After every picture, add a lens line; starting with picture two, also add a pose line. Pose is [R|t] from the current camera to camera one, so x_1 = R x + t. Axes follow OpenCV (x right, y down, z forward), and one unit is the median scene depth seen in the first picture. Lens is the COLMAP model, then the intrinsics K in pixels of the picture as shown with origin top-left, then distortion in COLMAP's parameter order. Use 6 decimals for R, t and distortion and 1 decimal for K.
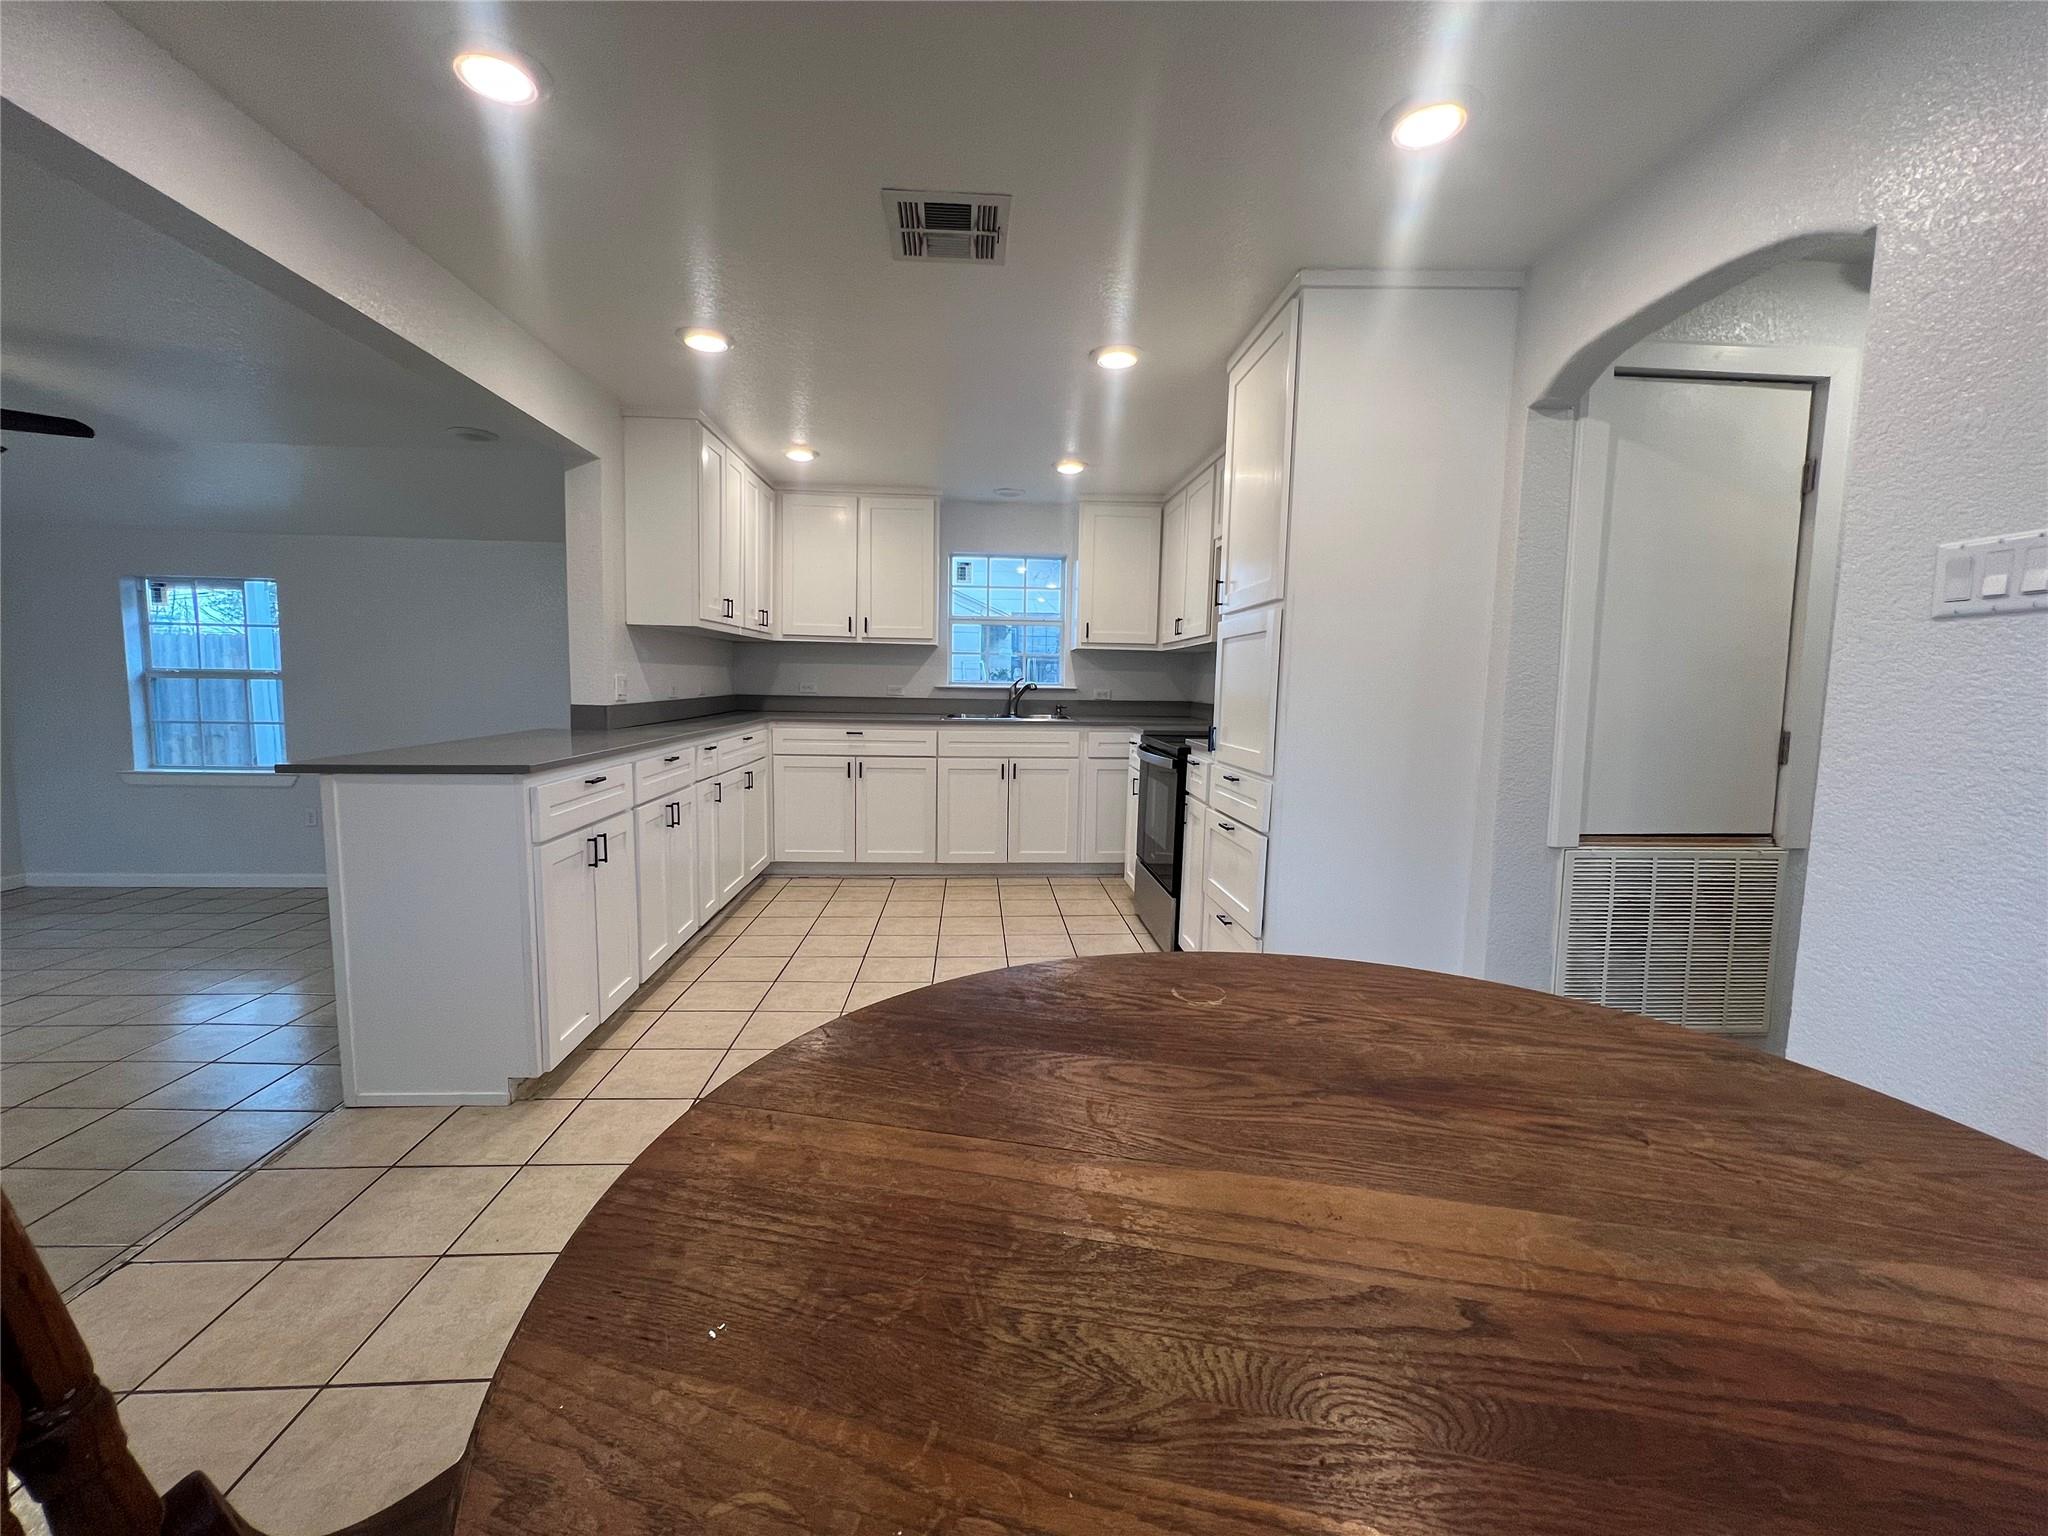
lens RADIAL K [[821.4, 0, 1018.2], [0, 821.4, 761.9], [0, 0, 1]] dist [-0.002123, 0.000105]
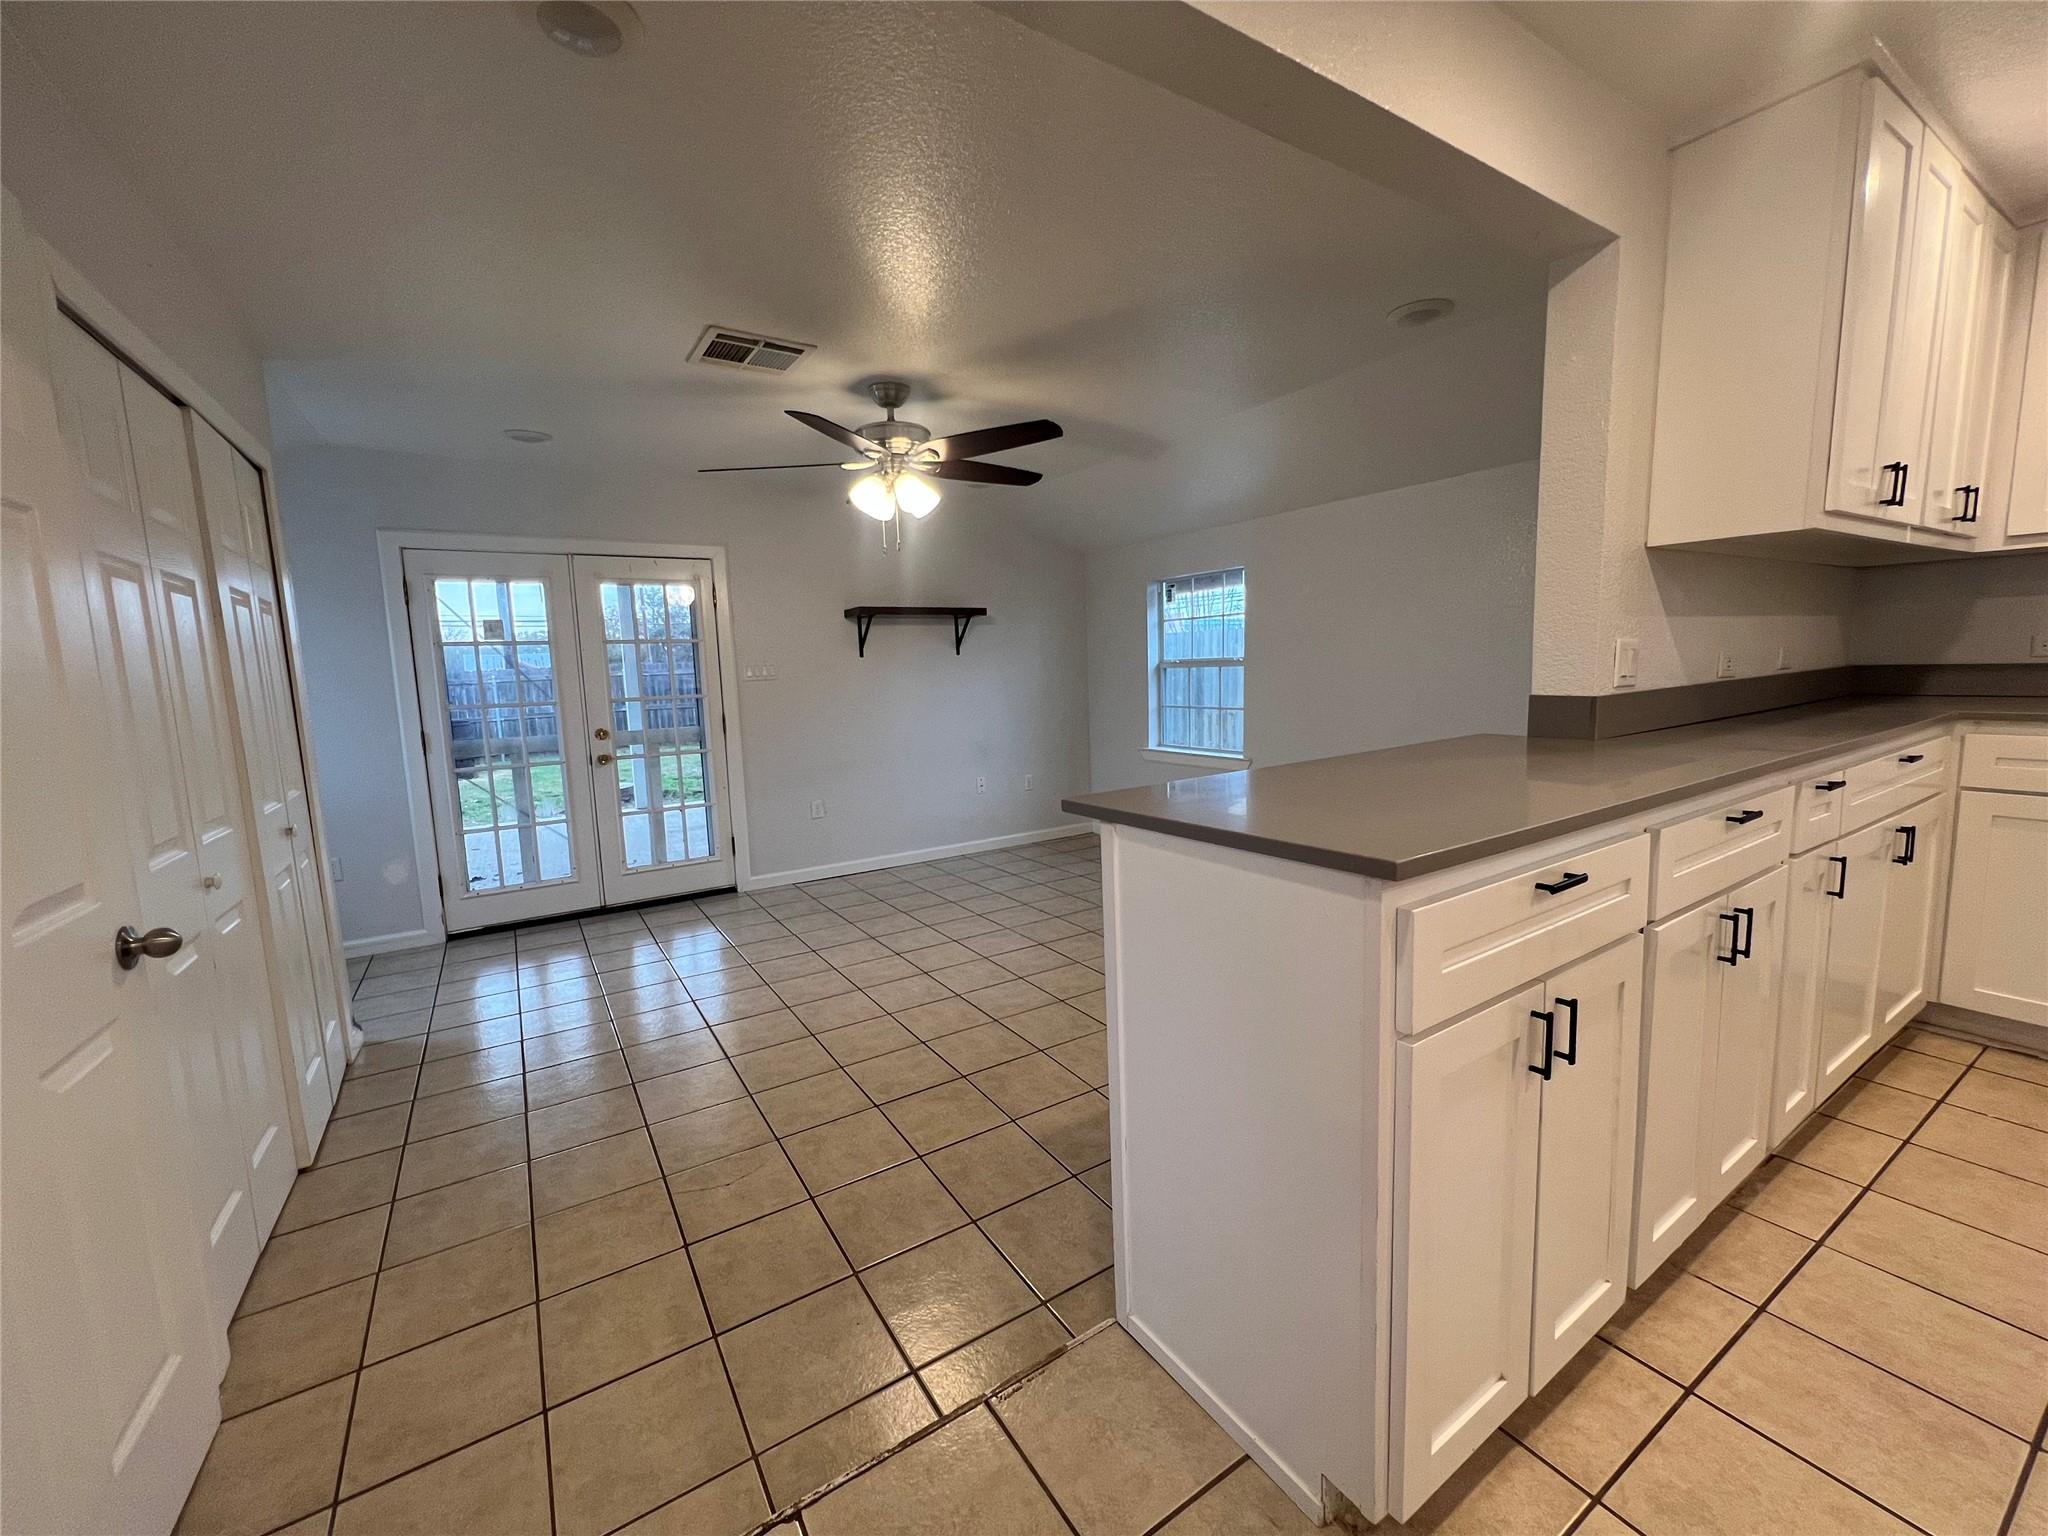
lens RADIAL K [[821.4, 0, 1018.2], [0, 821.4, 761.9], [0, 0, 1]] dist [-0.002123, 0.000105]
pose [[0.481187, 0.068583, -0.873931, -0.155325], [-0.041517, 0.997599, 0.055429, -0.030265], [0.875634, 0.009611, 0.482880, 0.300597]]
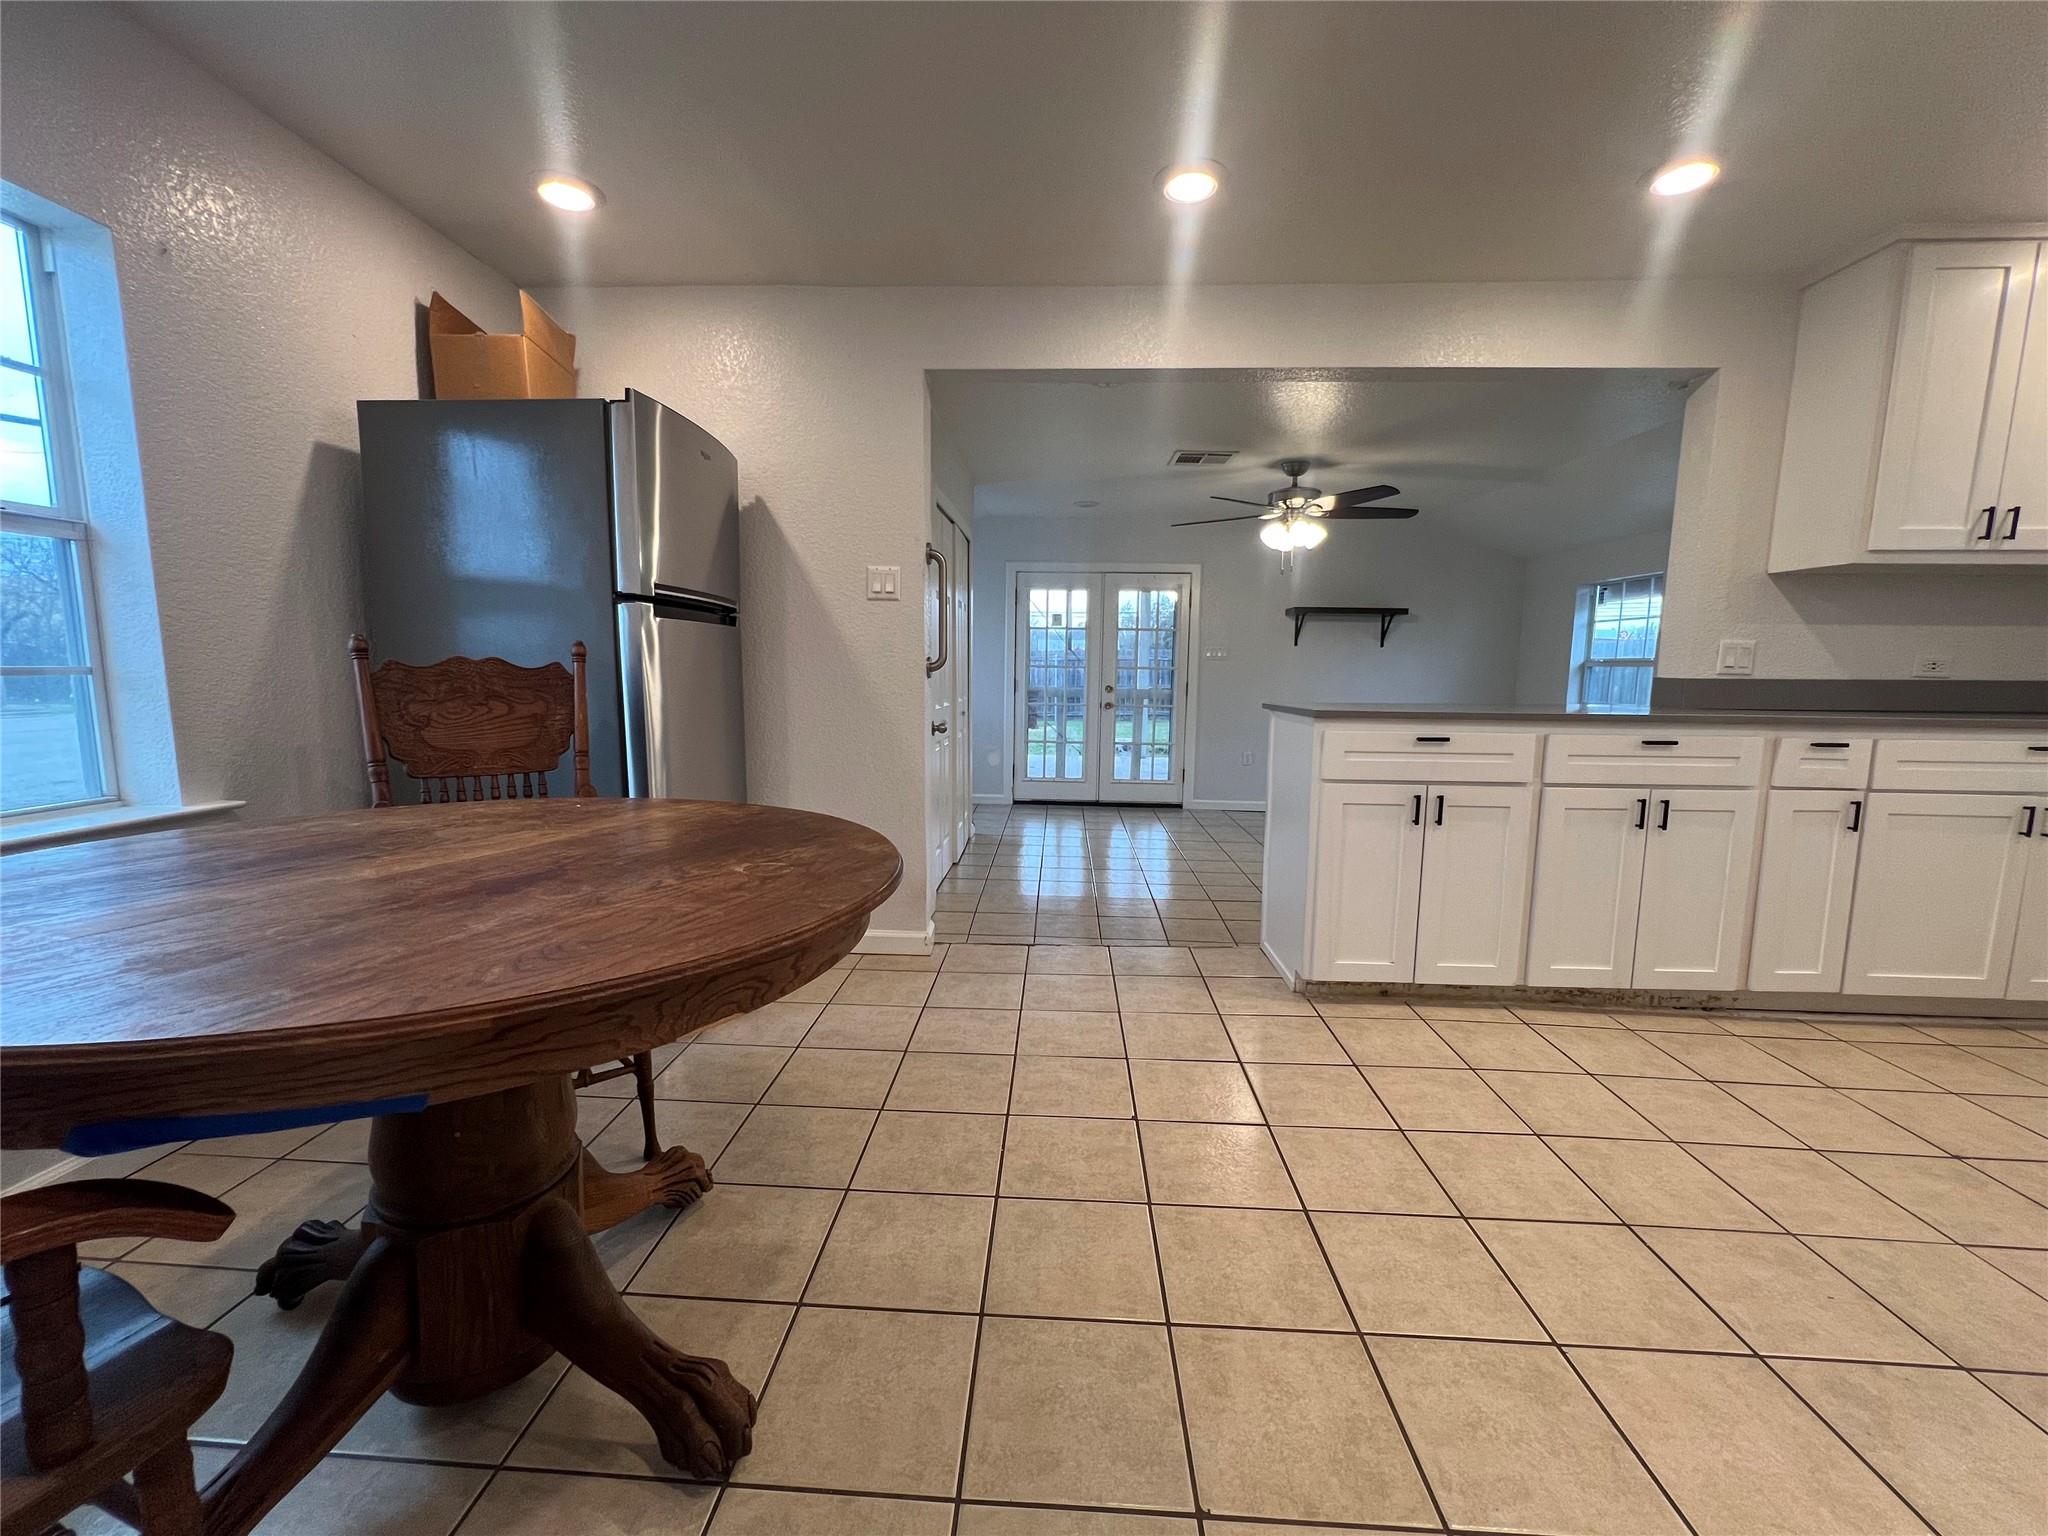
lens RADIAL K [[821.4, 0, 1018.2], [0, 821.4, 761.9], [0, 0, 1]] dist [-0.002123, 0.000105]
pose [[-0.109669, 0.098327, -0.989093, 0.293844], [-0.112689, 0.987449, 0.110658, -0.002382], [0.987560, 0.123596, -0.097212, 0.338588]]
